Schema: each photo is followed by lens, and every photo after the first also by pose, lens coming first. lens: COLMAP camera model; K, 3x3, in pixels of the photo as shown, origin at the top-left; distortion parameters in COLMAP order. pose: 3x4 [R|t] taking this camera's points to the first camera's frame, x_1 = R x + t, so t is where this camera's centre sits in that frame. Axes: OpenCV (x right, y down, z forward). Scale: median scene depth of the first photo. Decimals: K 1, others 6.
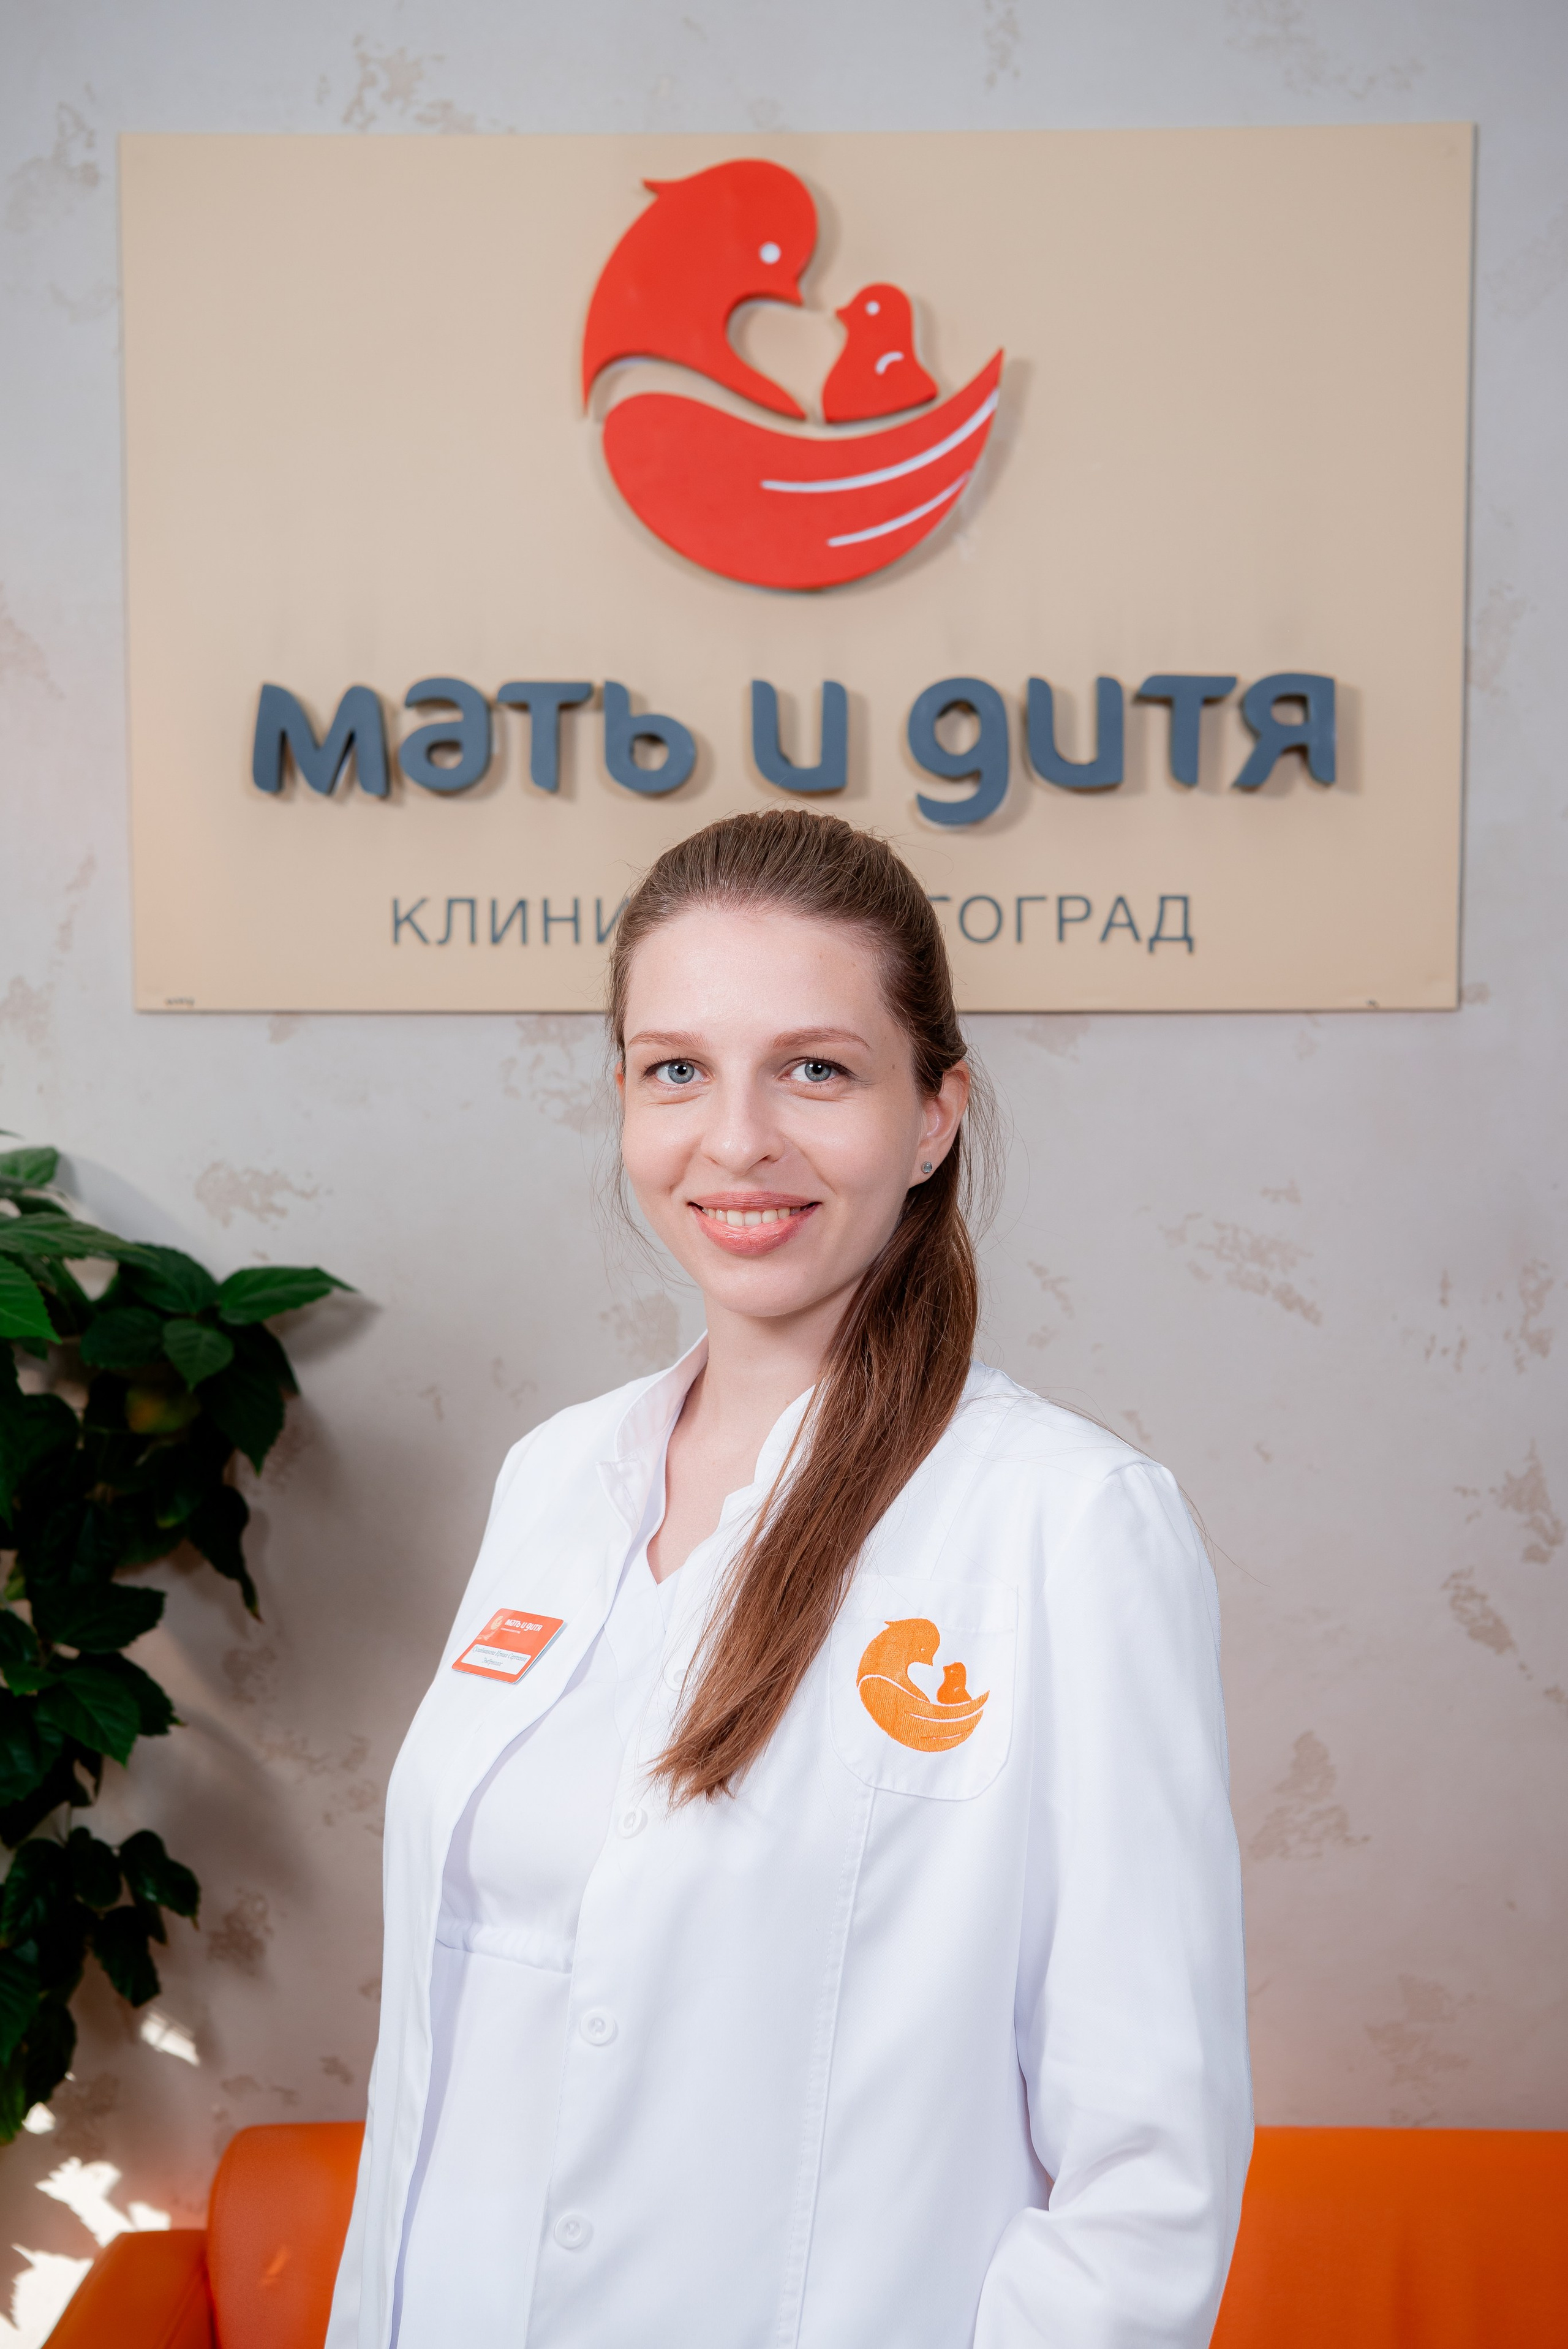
lens RADIAL K [[3536.6, 0, 783.8], [0, 3536.6, 1223.6], [0, 0, 1]] dist [0.188249, -0.003889]
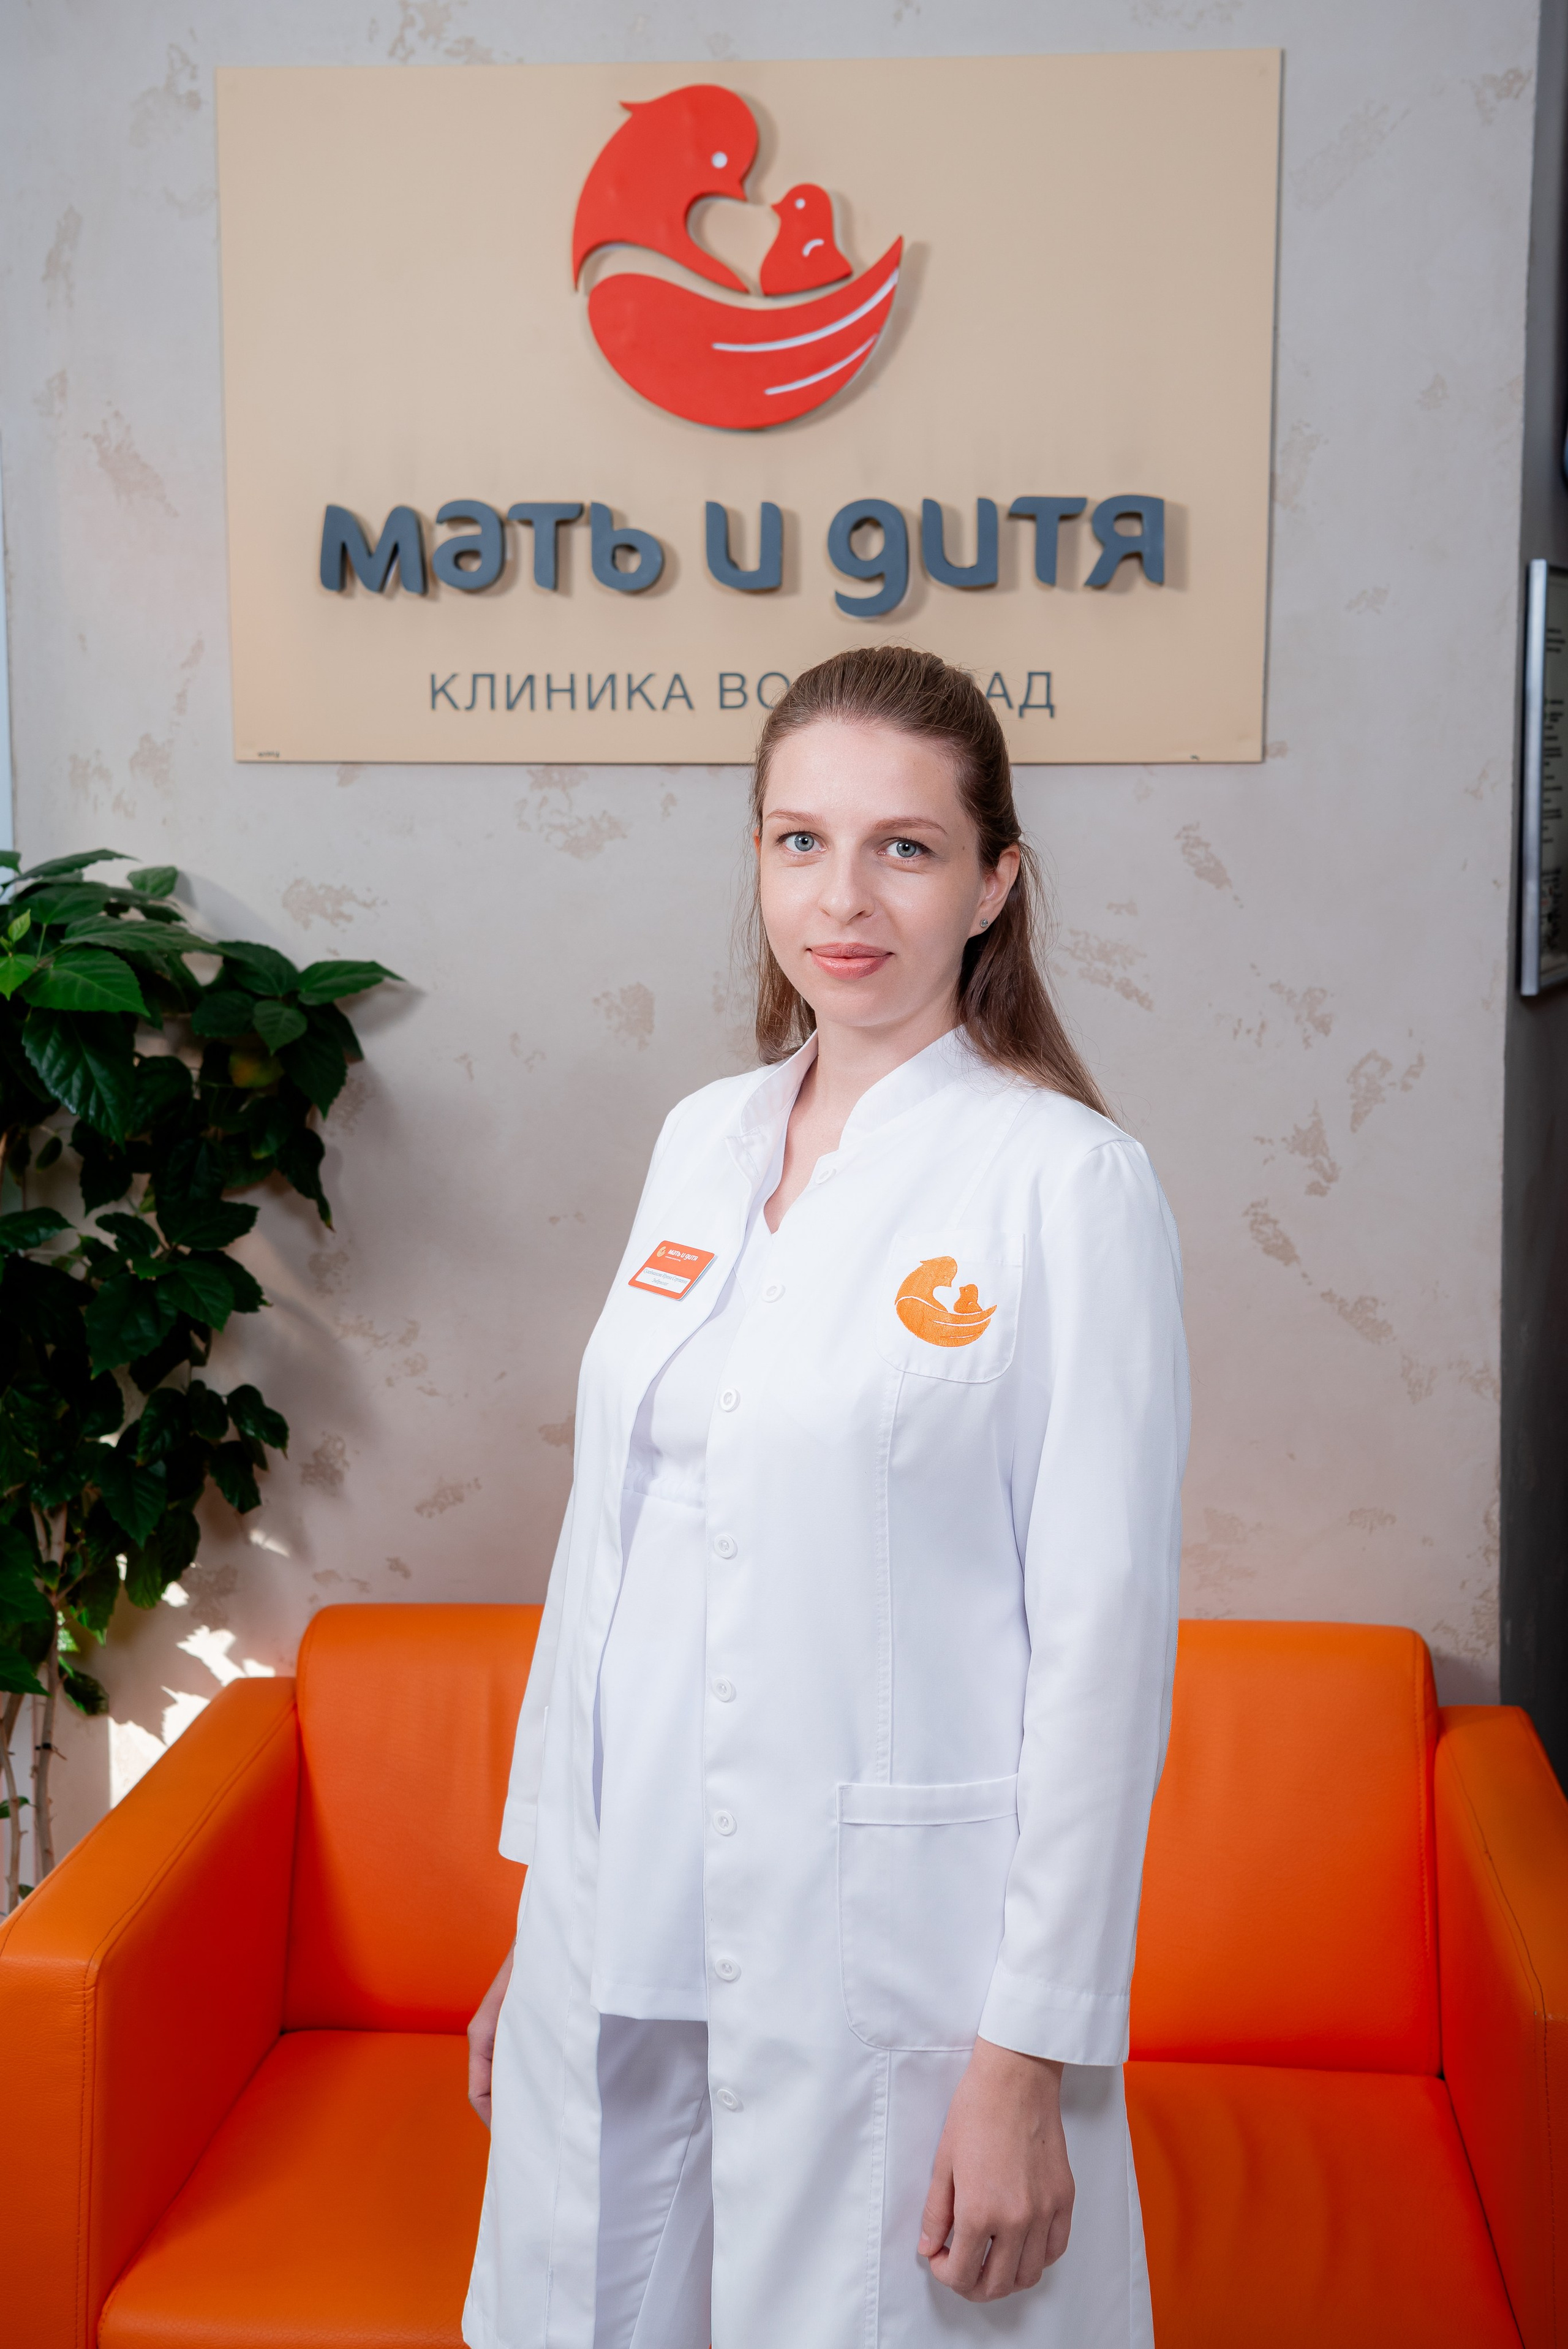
lens RADIAL K [[3273.0, 0, 784.0], [0, 3273.0, 1174.5], [0, 0, 1]] dist [0.152612, -0.014876]
pose [[0.998094, 0.009256, -0.061008, 0.092400], [-0.004292, 0.996705, 0.080994, -0.007924], [0.061557, -0.080578, 0.994846, -0.193491]]
